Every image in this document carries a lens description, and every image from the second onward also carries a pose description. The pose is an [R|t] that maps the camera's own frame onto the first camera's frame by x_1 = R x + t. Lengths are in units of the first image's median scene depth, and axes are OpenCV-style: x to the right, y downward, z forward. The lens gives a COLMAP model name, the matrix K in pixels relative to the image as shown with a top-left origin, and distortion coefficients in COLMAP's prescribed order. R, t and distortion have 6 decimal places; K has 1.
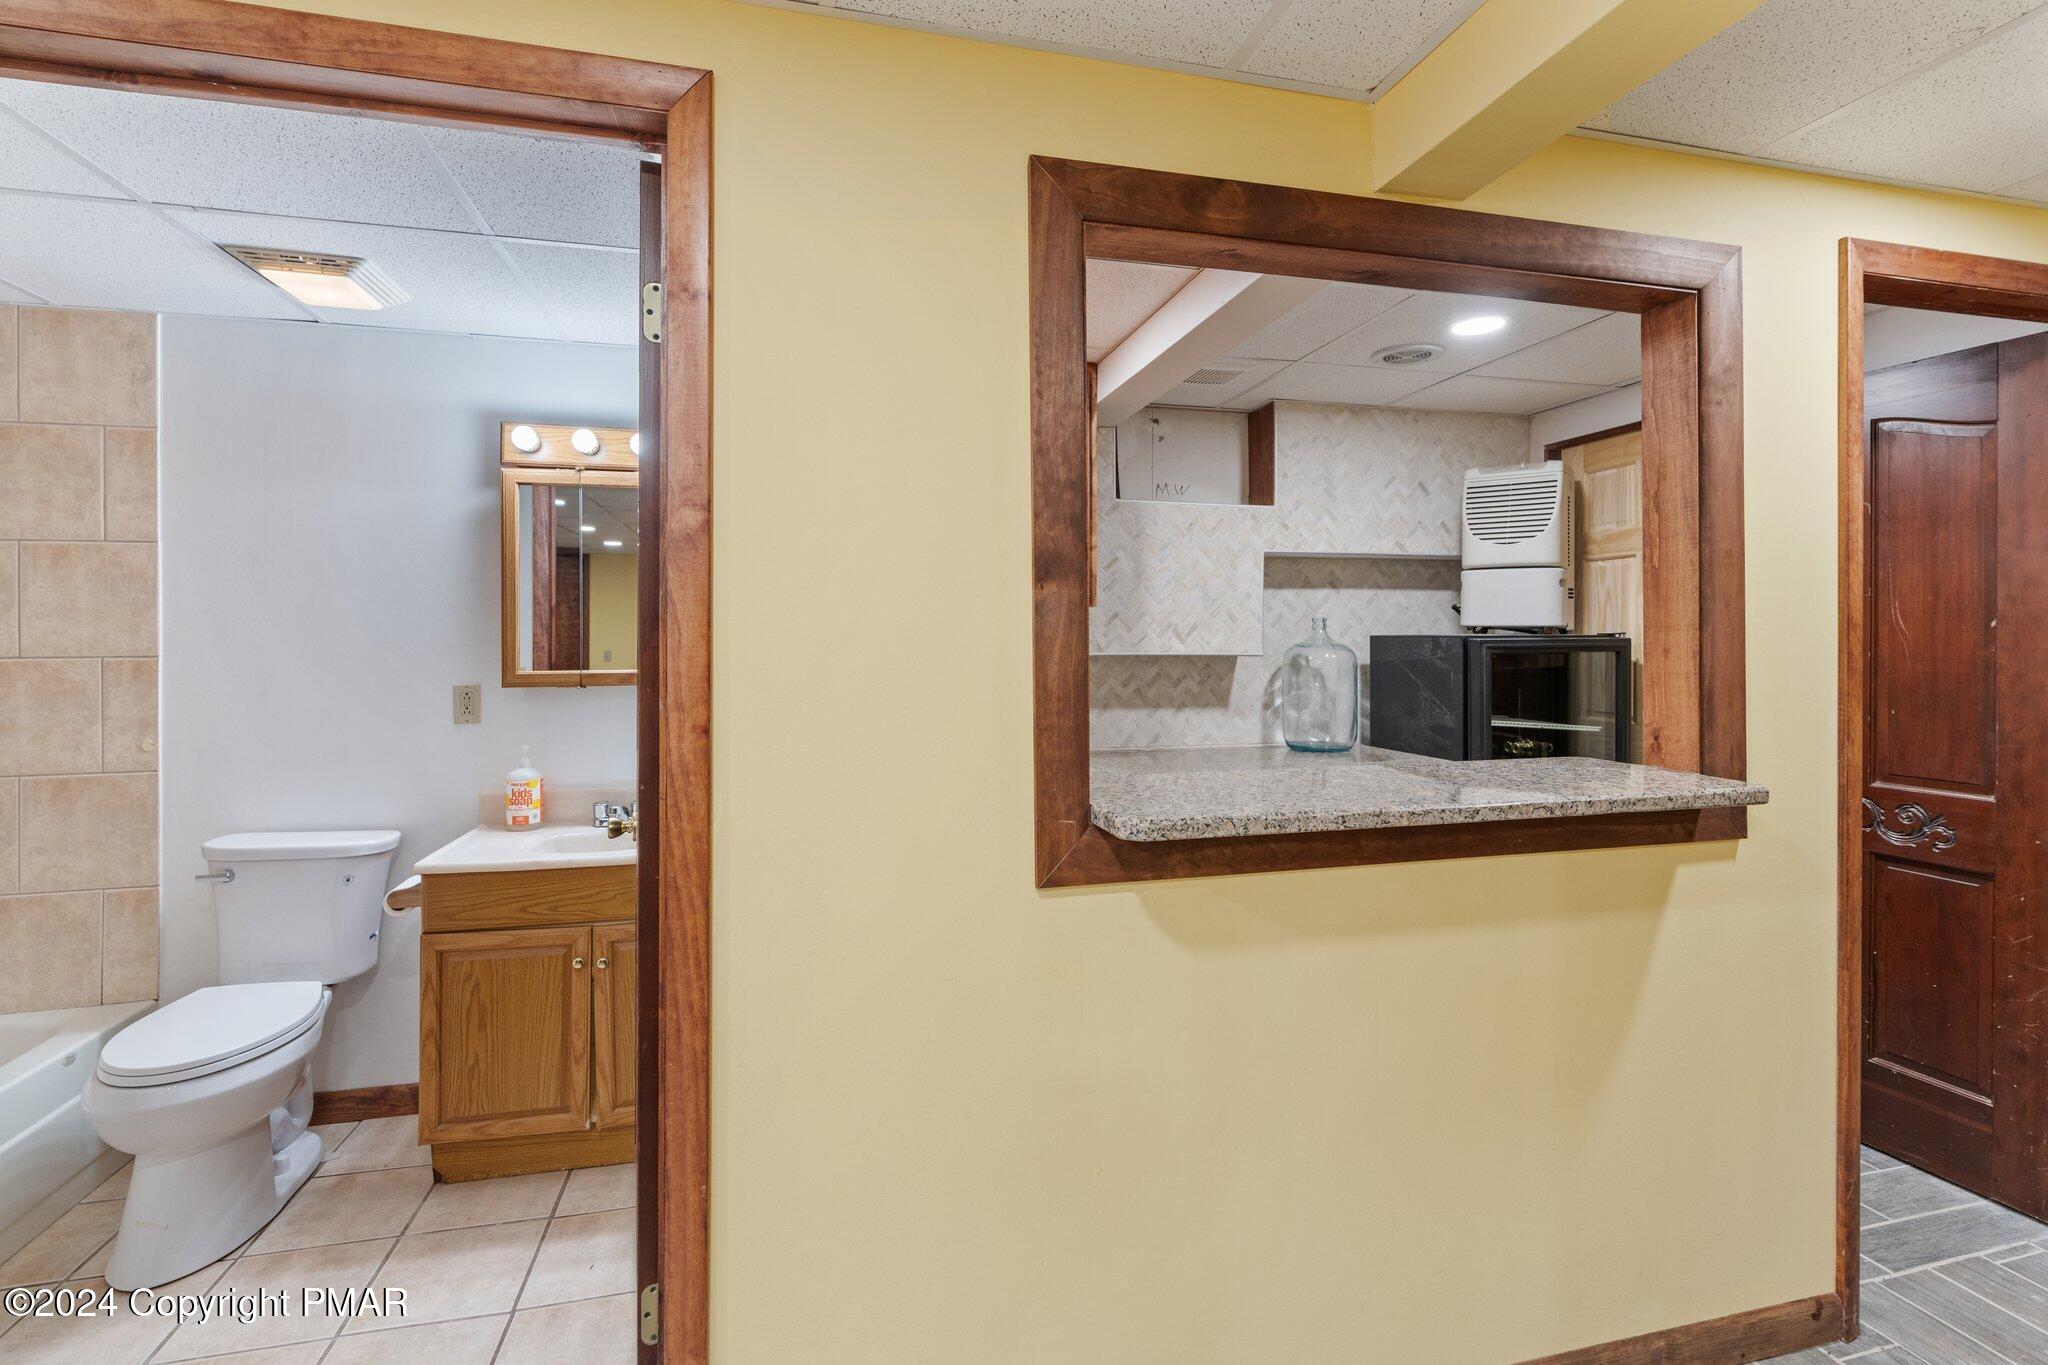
lens RADIAL K [[919.3, 0, 1019.7], [0, 919.3, 634.9], [0, 0, 1]] dist [-0.005623, 0.002417]
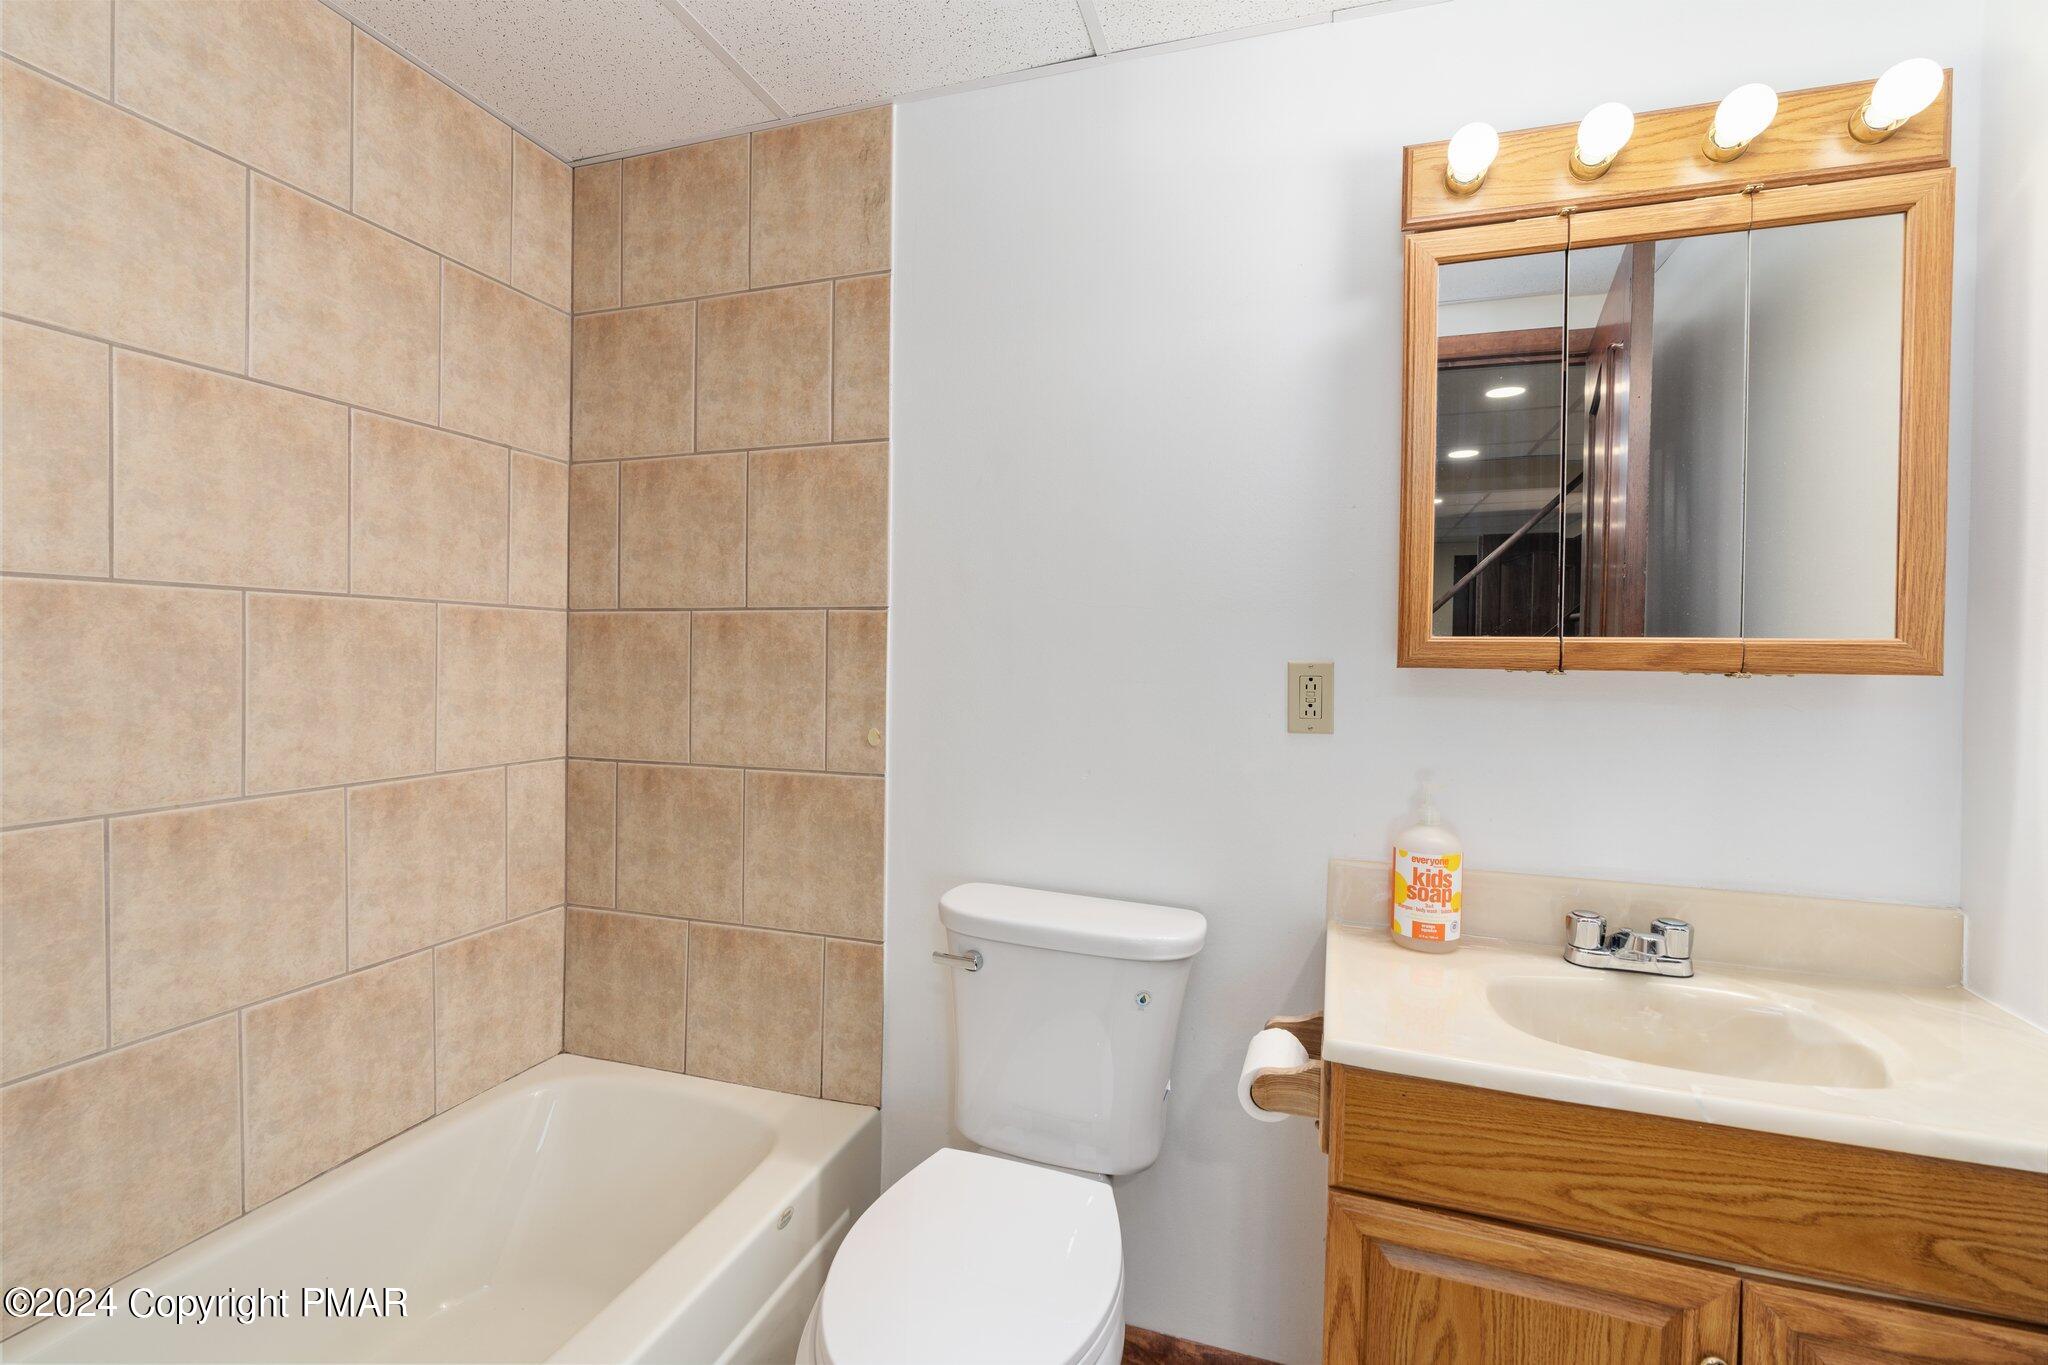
lens RADIAL K [[919.3, 0, 1021.9], [0, 919.3, 671.7], [0, 0, 1]] dist [-0.005623, 0.002417]
pose [[0.840743, 0.024283, -0.540890, -0.491976], [-0.016510, 0.999679, 0.019217, 0.056785], [0.541183, -0.007226, 0.840874, 0.486264]]
